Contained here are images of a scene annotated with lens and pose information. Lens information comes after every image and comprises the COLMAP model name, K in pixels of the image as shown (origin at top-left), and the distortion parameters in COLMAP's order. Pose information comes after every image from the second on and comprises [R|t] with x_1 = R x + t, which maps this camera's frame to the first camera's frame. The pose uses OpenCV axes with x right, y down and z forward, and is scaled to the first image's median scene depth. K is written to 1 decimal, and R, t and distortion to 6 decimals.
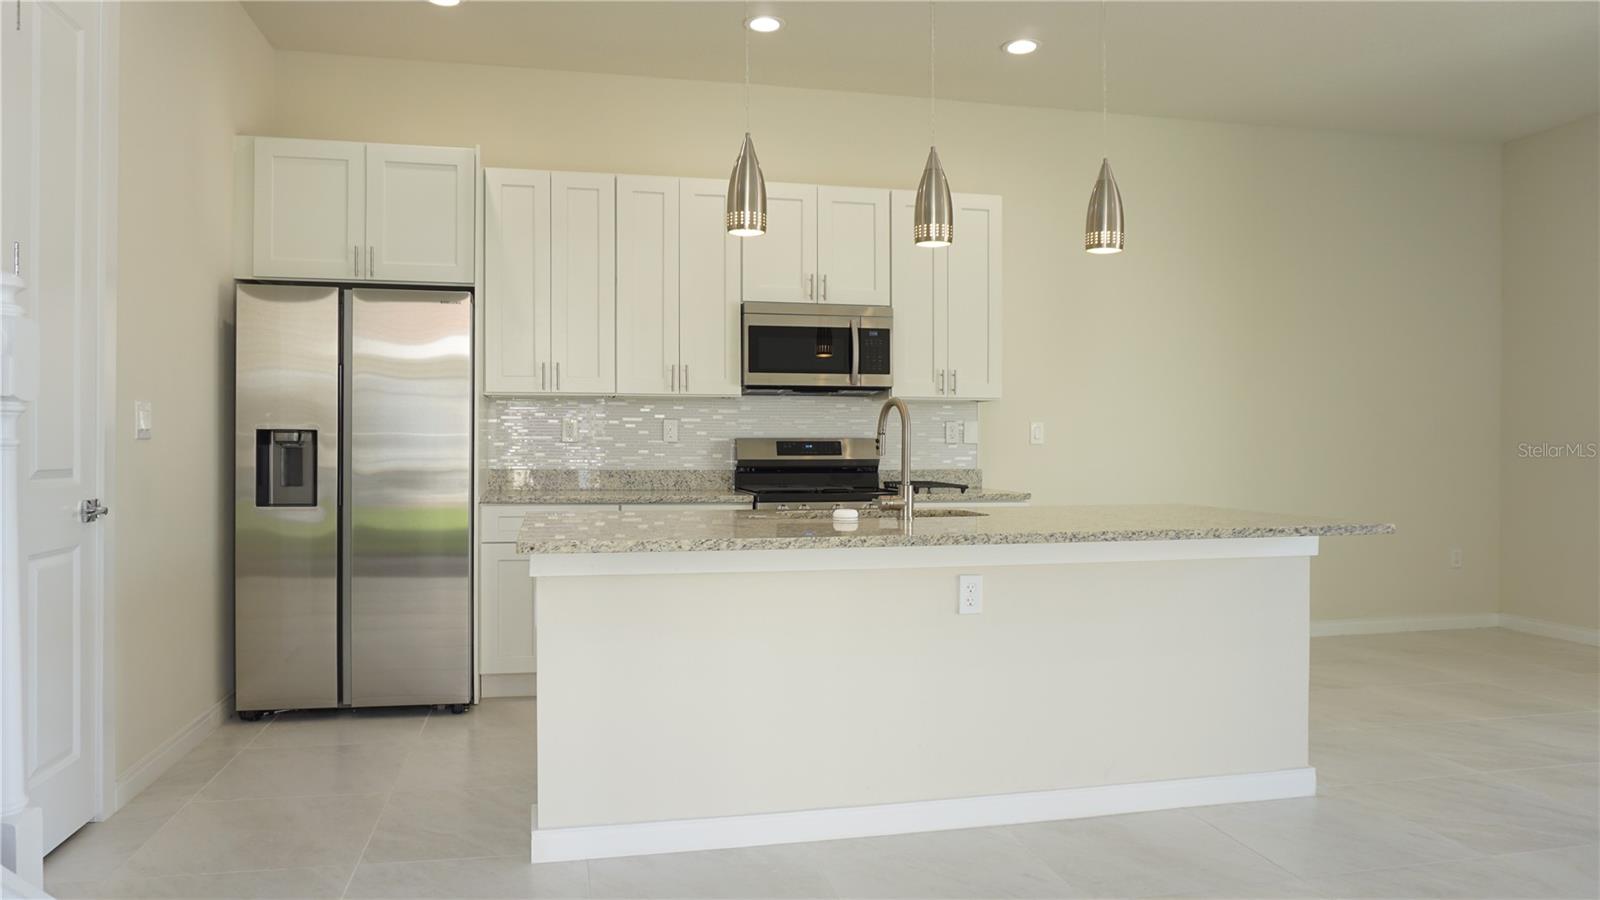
lens RADIAL K [[1031.4, 0, 800.0], [0, 1031.4, 450.0], [0, 0, 1]] dist [-0.041704, 0.000668]
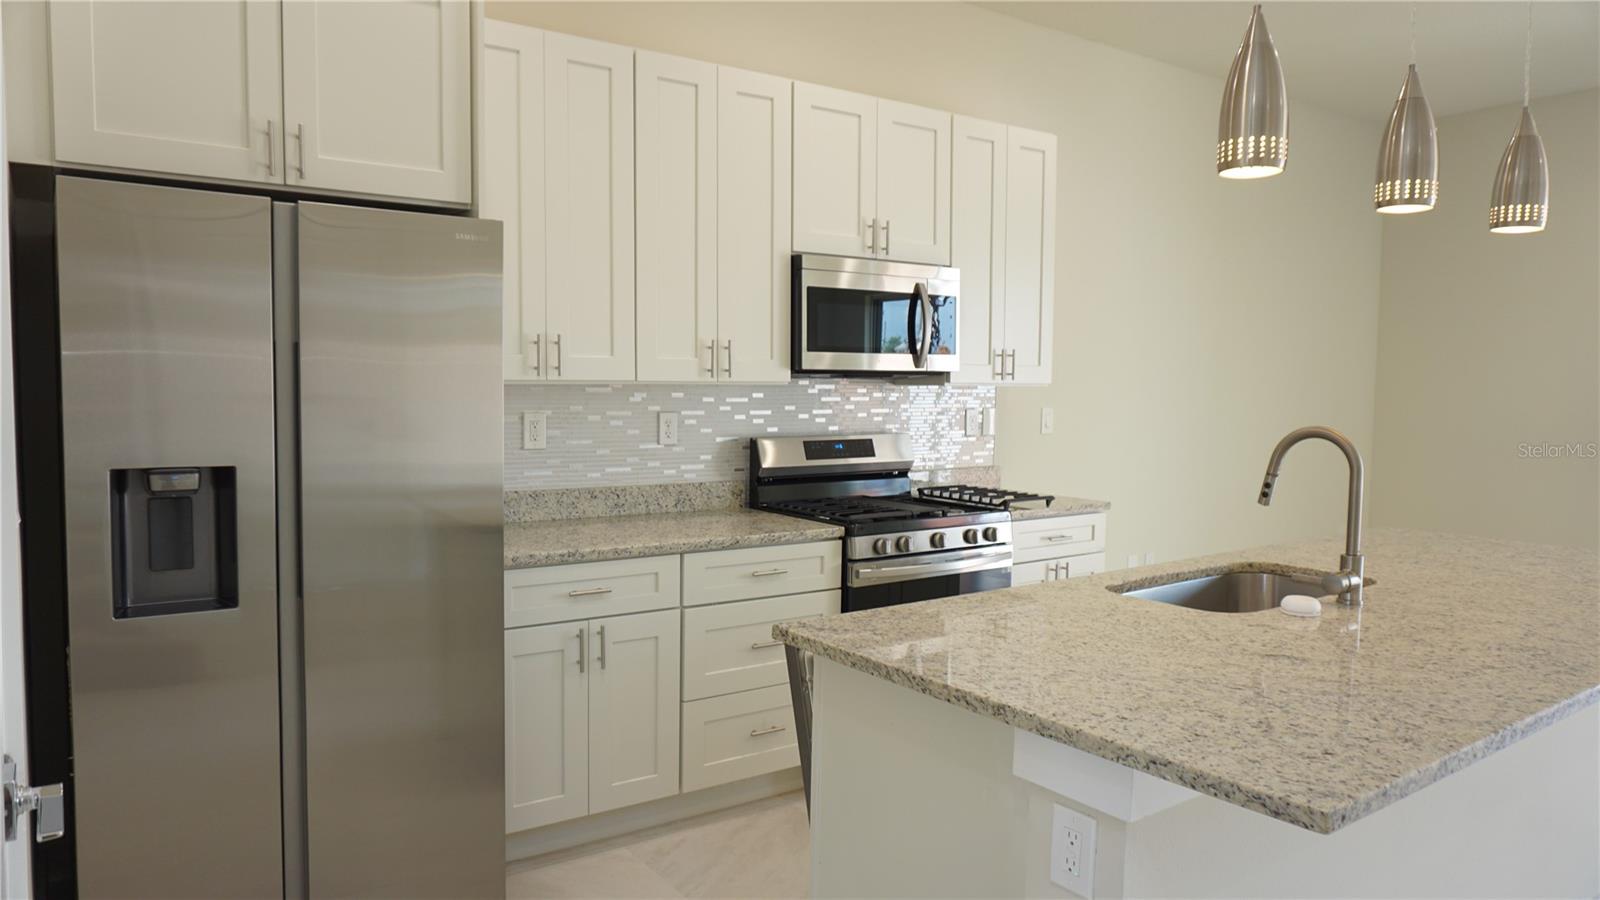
lens RADIAL K [[1046.9, 0, 800.0], [0, 1046.9, 450.0], [0, 0, 1]] dist [-0.049120, 0.023192]
pose [[0.928784, -0.017681, 0.370199, -0.311781], [-0.004722, 0.998216, 0.059521, -0.047915], [-0.370591, -0.057030, 0.927044, 0.307111]]
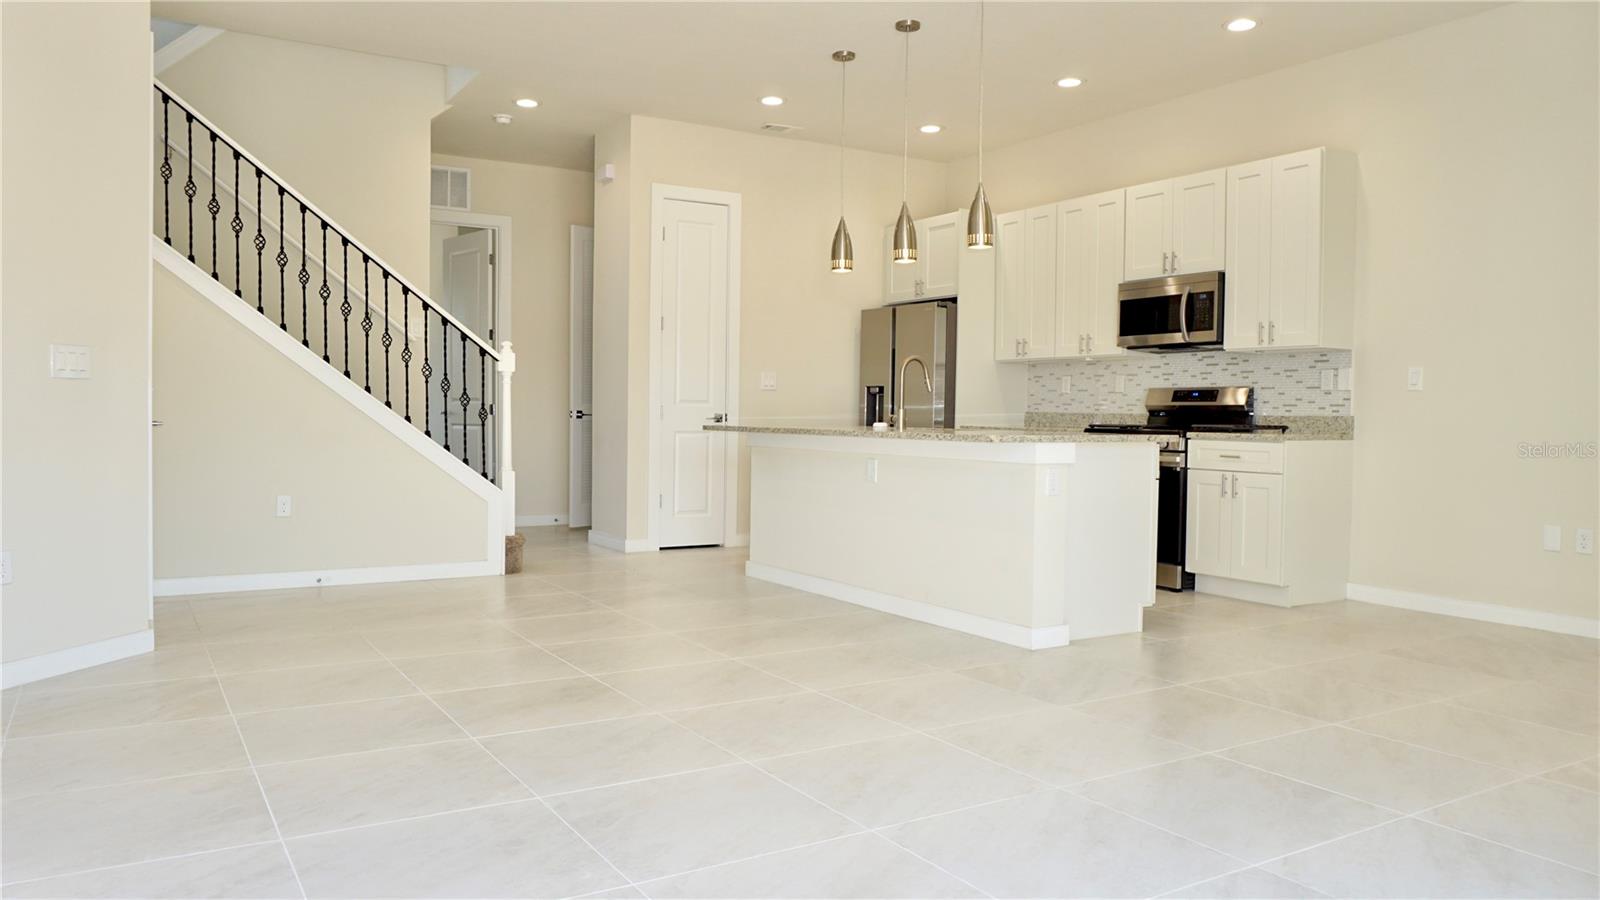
lens RADIAL K [[1046.9, 0, 800.0], [0, 1046.9, 450.0], [0, 0, 1]] dist [-0.049120, 0.023192]
pose [[0.329345, 0.038045, -0.943443, 1.019494], [-0.015930, 0.999270, 0.034735, 0.026859], [0.944075, 0.003589, 0.329711, 0.182382]]
